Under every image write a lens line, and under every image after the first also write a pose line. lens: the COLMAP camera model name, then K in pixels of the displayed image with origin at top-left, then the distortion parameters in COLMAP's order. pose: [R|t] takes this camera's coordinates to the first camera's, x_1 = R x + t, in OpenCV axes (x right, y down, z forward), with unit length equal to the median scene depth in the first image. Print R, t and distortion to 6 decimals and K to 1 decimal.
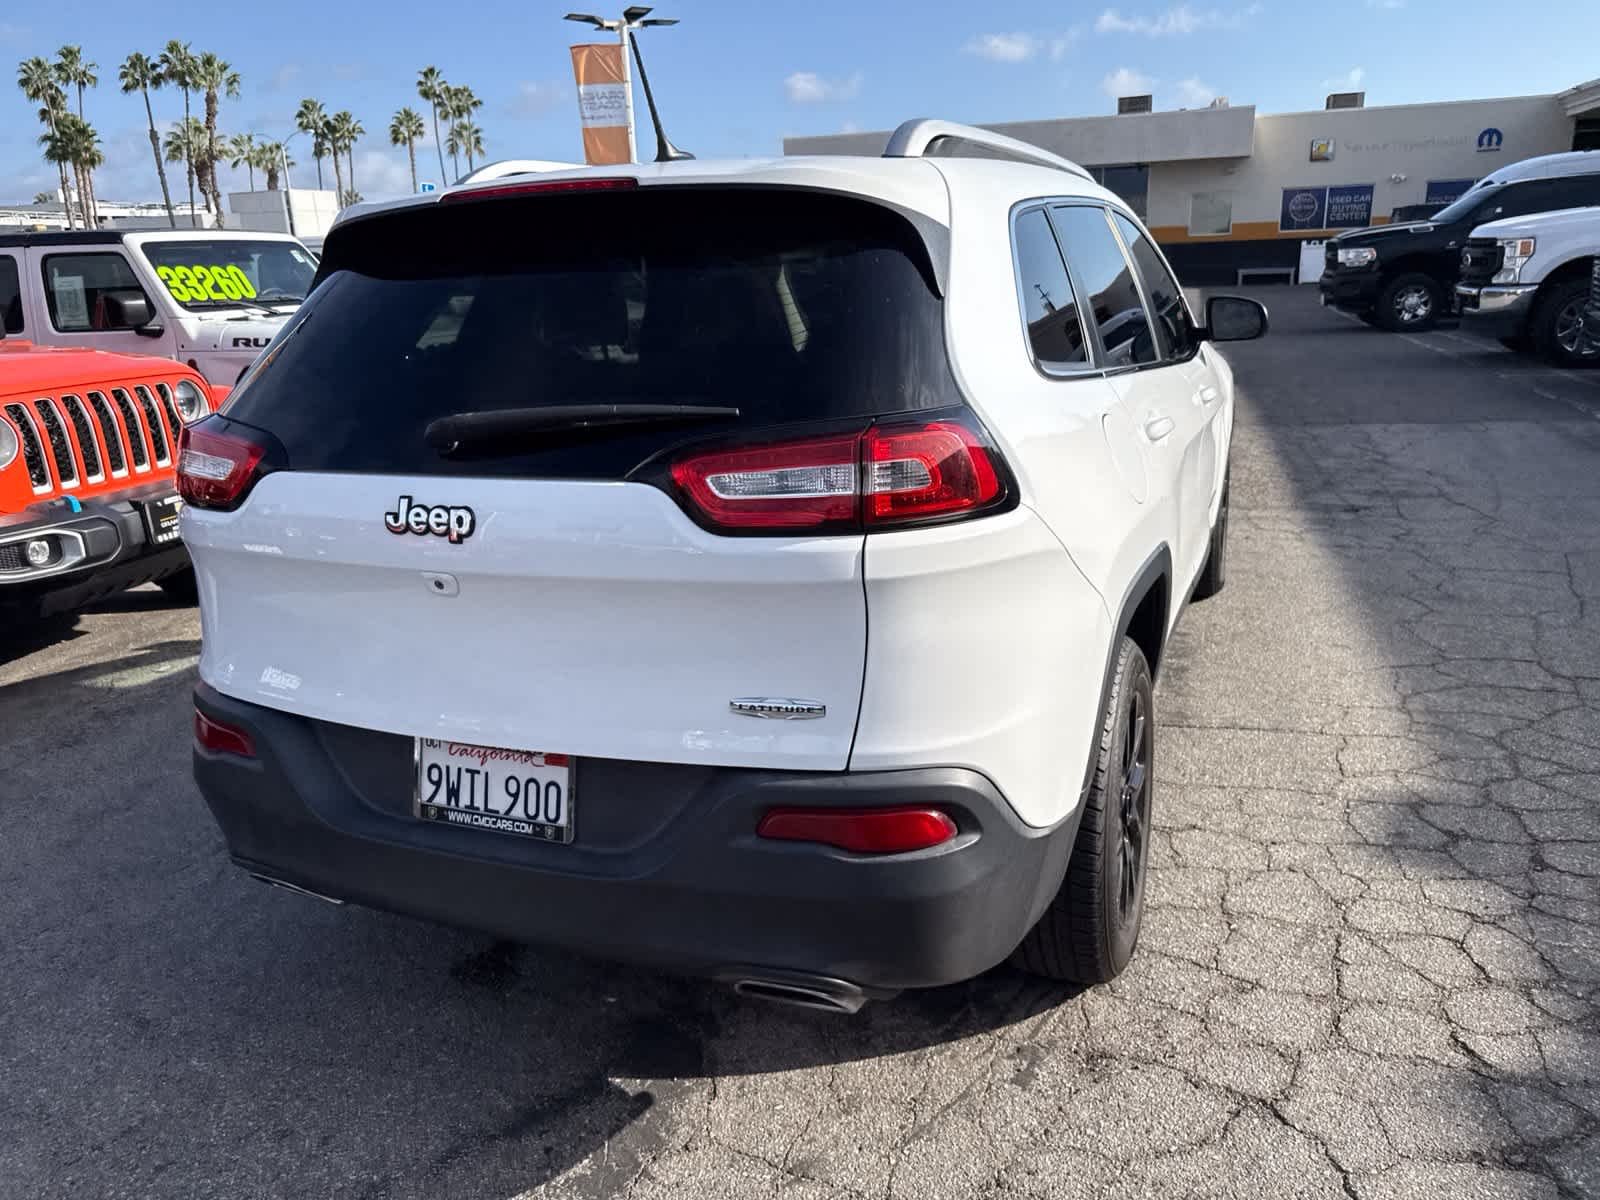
lens RADIAL K [[1132.4, 0, 804.6], [0, 1132.4, 613.1], [0, 0, 1]] dist [0.005163, -0.007177]
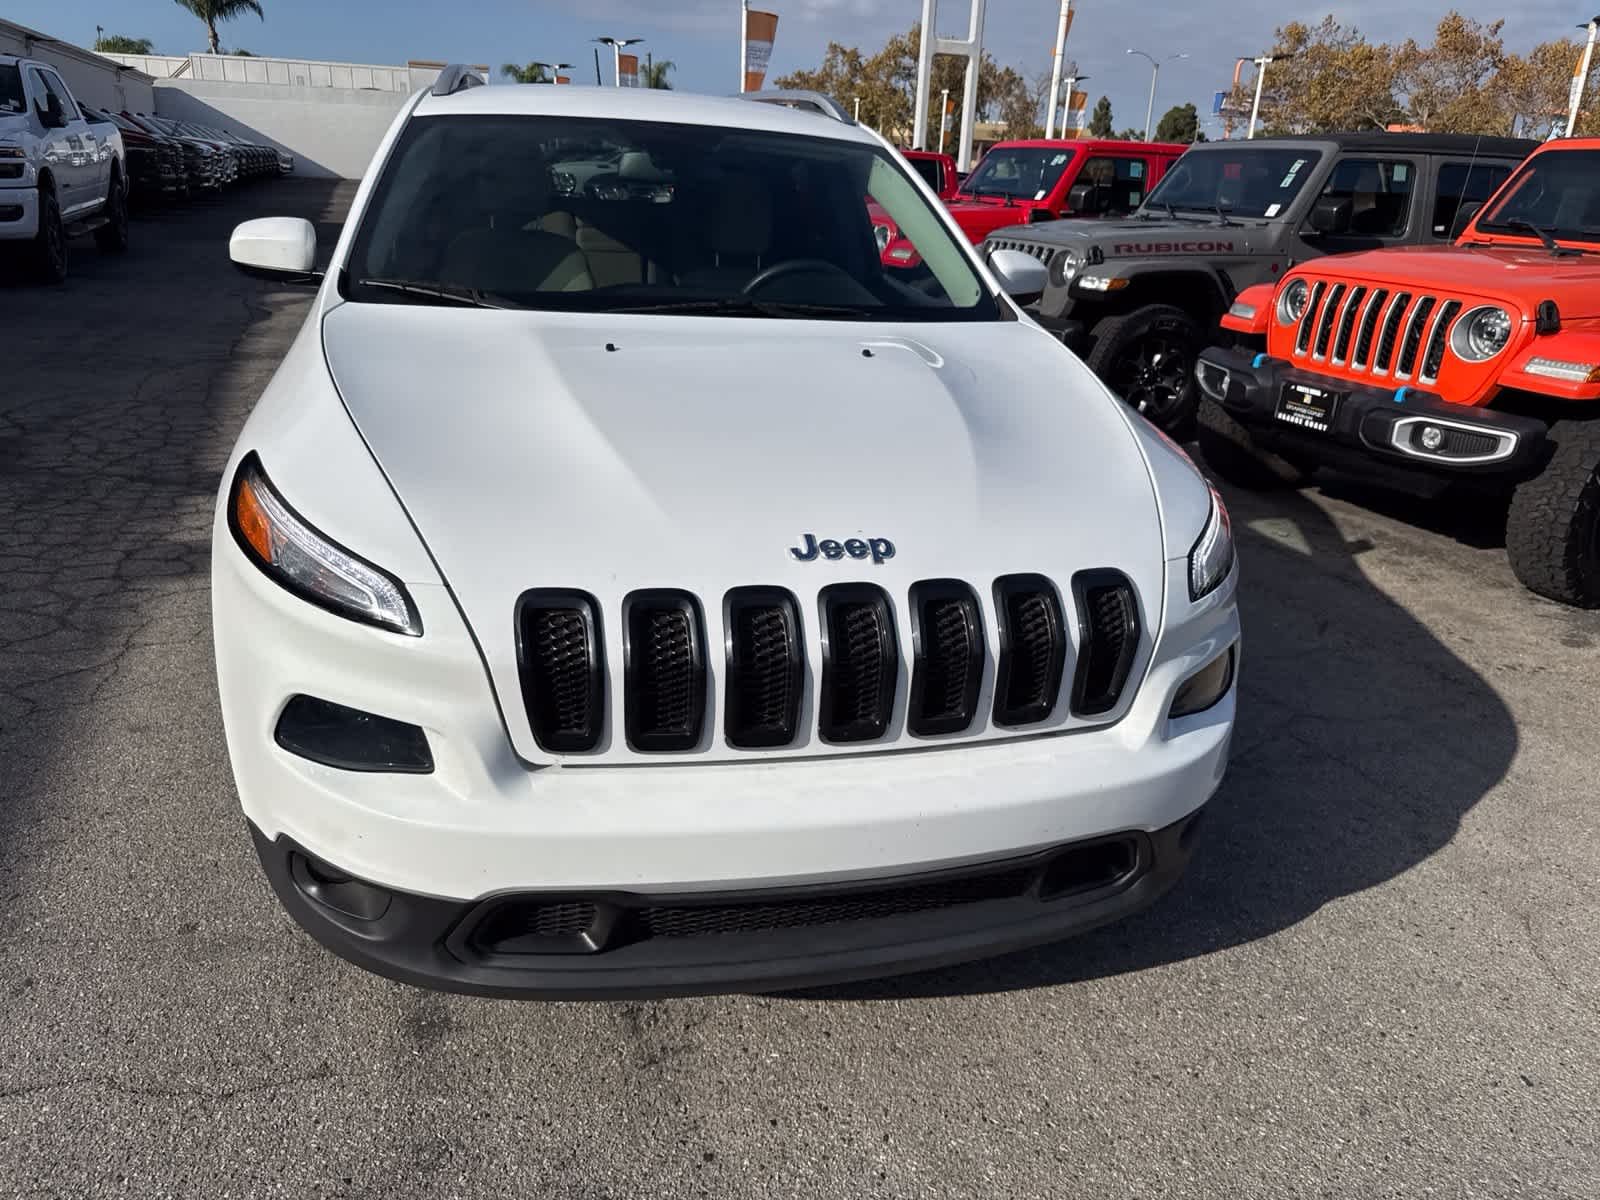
lens RADIAL K [[1134.8, 0, 805.5], [0, 1134.8, 612.5], [0, 0, 1]] dist [0.007339, -0.013559]
pose [[-0.794932, 0.224712, -0.563549, 0.866423], [-0.193424, 0.786539, 0.586467, -0.856020], [0.575039, 0.575206, -0.581780, 2.648209]]
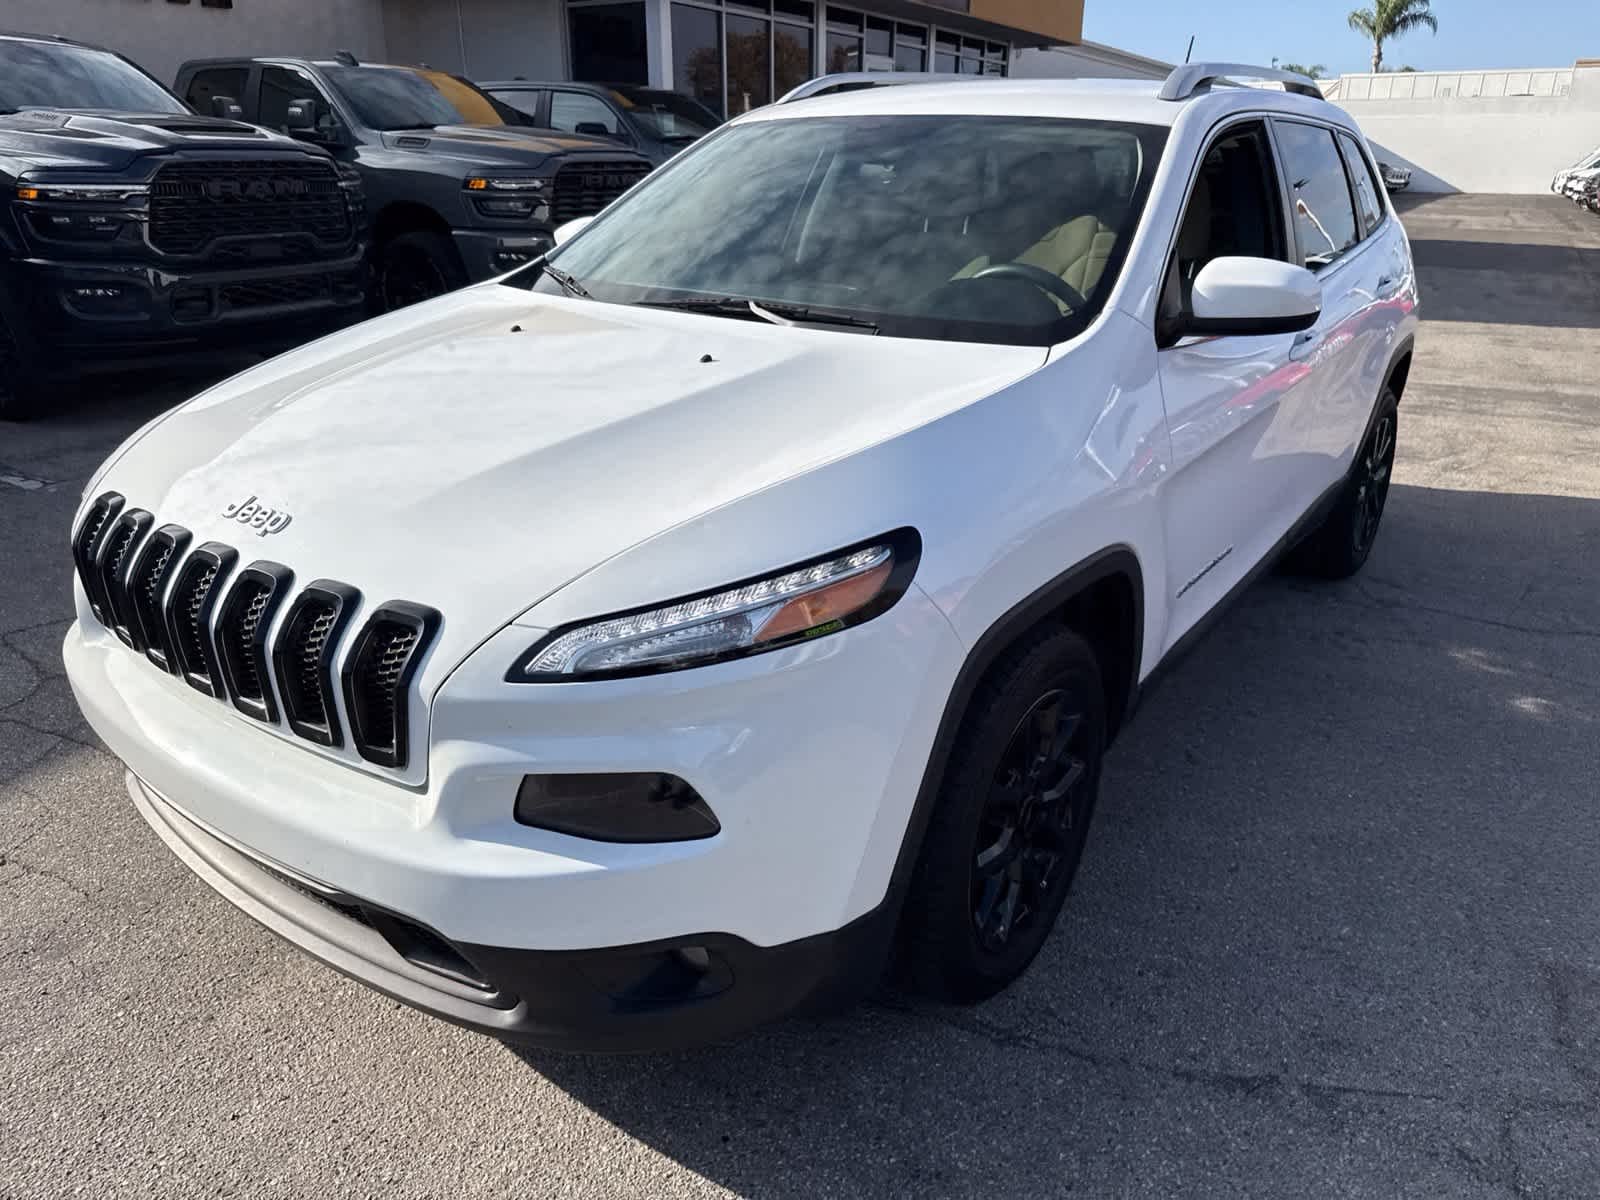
lens RADIAL K [[1134.6, 0, 804.4], [0, 1134.6, 600.6], [0, 0, 1]] dist [0.002435, -0.006360]
pose [[-0.971846, -0.050121, 0.230225, 0.007185], [0.103812, 0.786073, 0.609354, -0.848630], [-0.211516, 0.616098, -0.758739, 2.738904]]
